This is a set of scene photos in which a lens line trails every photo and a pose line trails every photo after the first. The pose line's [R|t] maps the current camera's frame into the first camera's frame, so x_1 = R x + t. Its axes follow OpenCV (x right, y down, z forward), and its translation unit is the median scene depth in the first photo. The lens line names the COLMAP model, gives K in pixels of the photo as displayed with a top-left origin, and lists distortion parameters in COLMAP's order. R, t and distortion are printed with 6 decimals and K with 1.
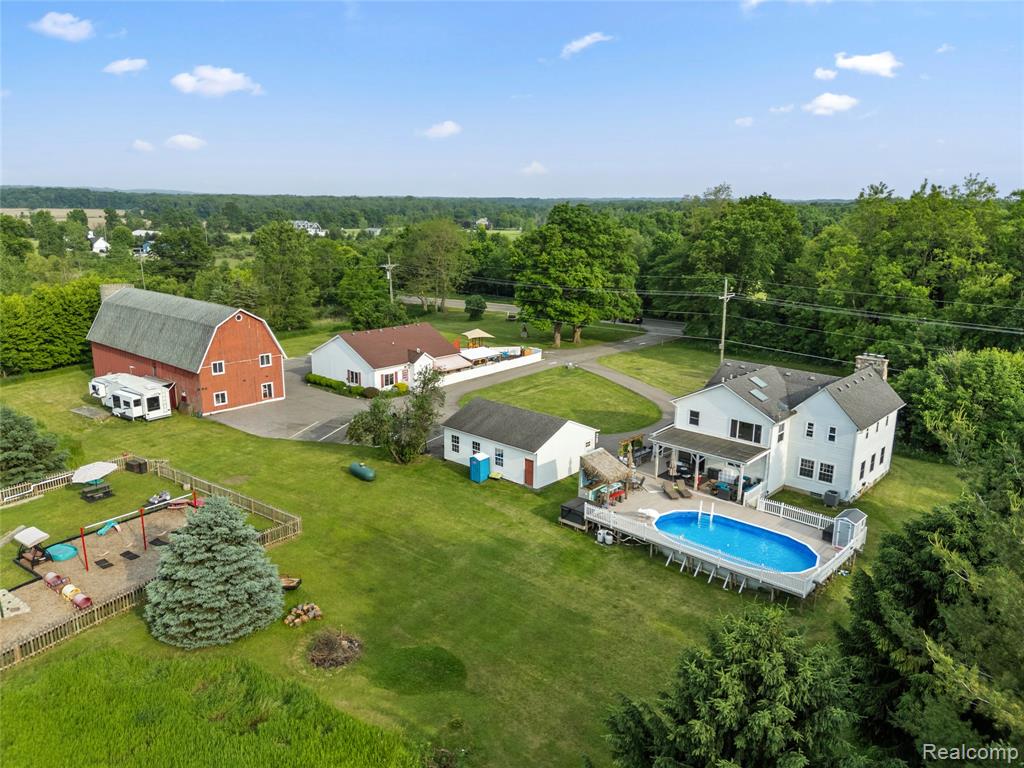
lens RADIAL K [[758.0, 0, 511.0], [0, 758.0, 387.1], [0, 0, 1]] dist [0.087875, -0.092030]
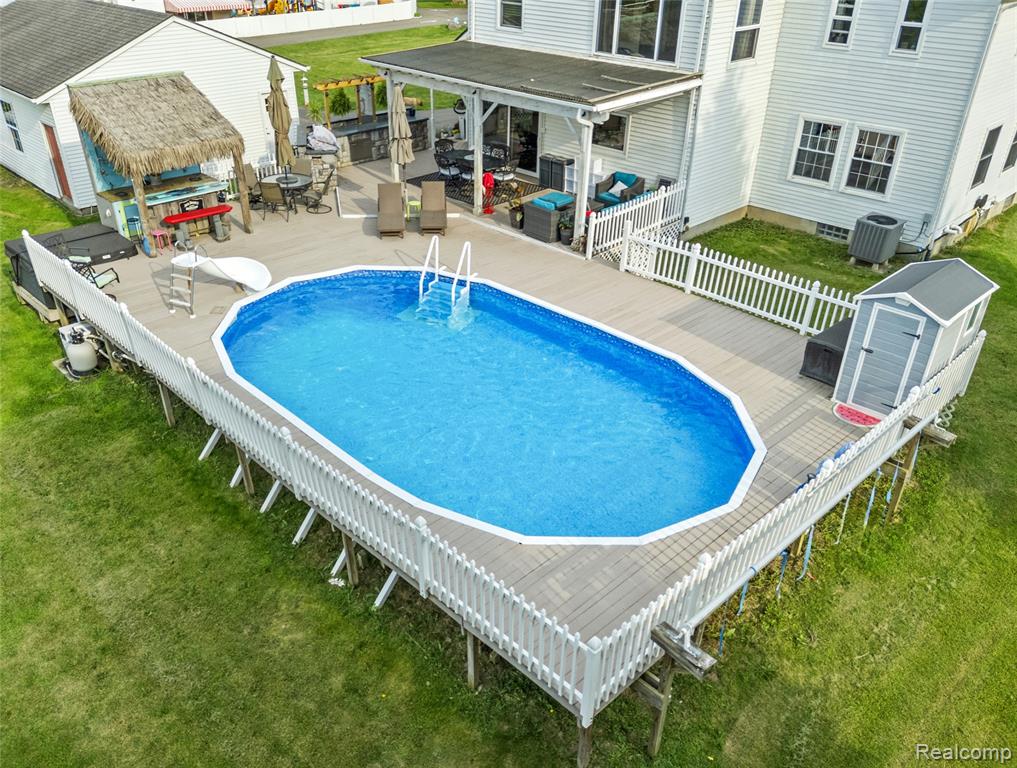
lens RADIAL K [[819.2, 0, 487.4], [0, 819.2, 416.2], [0, 0, 1]] dist [0.070524, -0.077801]
pose [[0.997536, 0.032199, -0.062338, 0.272152], [-0.011621, 0.952033, 0.305774, 0.108370], [0.069193, -0.304296, 0.950061, 0.618683]]
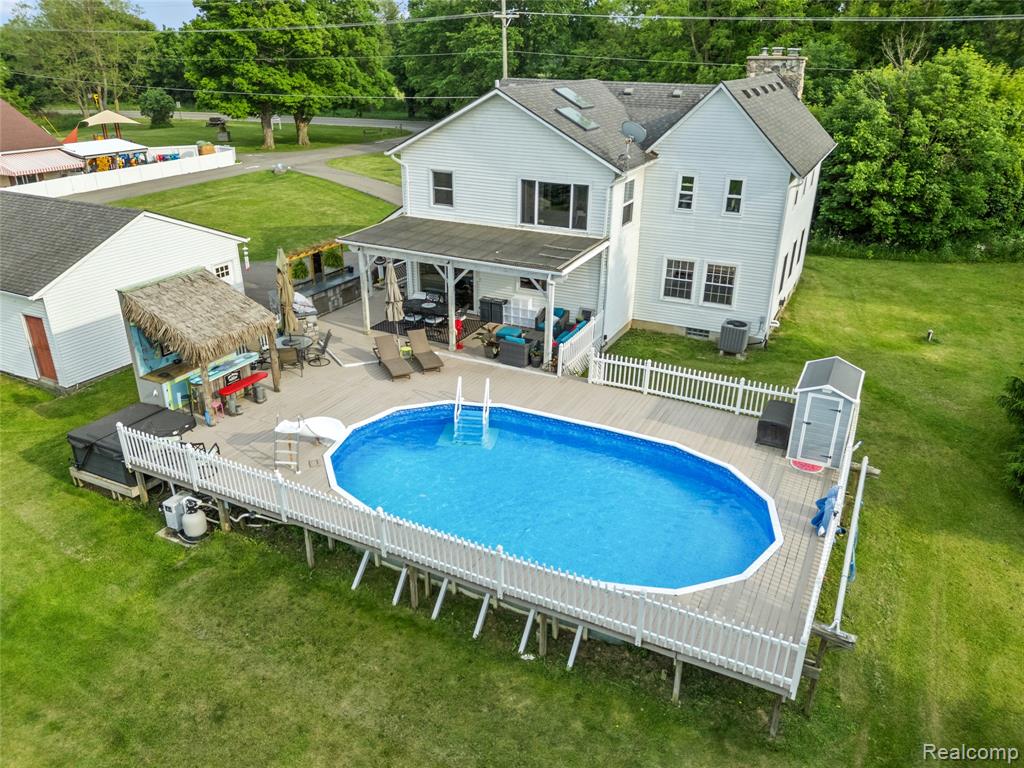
lens RADIAL K [[758.0, 0, 511.0], [0, 758.0, 387.1], [0, 0, 1]] dist [0.087875, -0.092030]
pose [[0.965290, -0.112579, 0.235673, 0.169392], [0.068034, 0.979566, 0.189269, 0.075865], [-0.252165, -0.166666, 0.953224, 0.574270]]
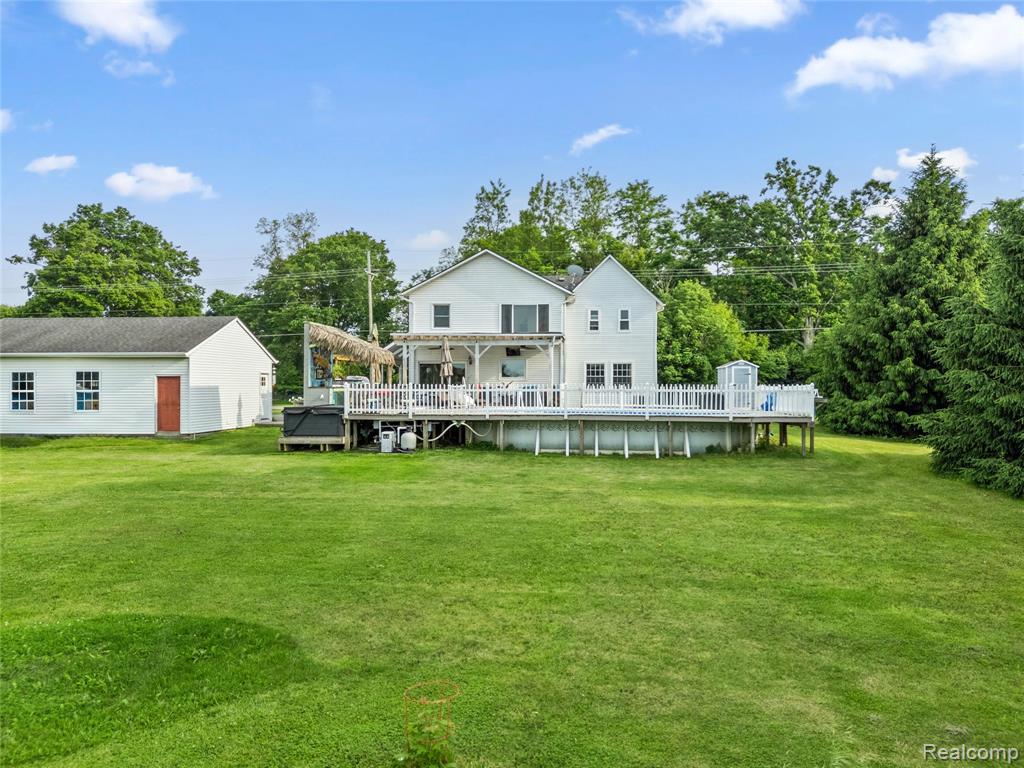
lens RADIAL K [[758.0, 0, 511.0], [0, 758.0, 387.1], [0, 0, 1]] dist [0.087875, -0.092030]
pose [[0.804144, -0.012226, 0.594308, -0.098273], [0.149695, 0.971732, -0.182558, 0.235768], [-0.575277, 0.235768, 0.783243, 0.501668]]
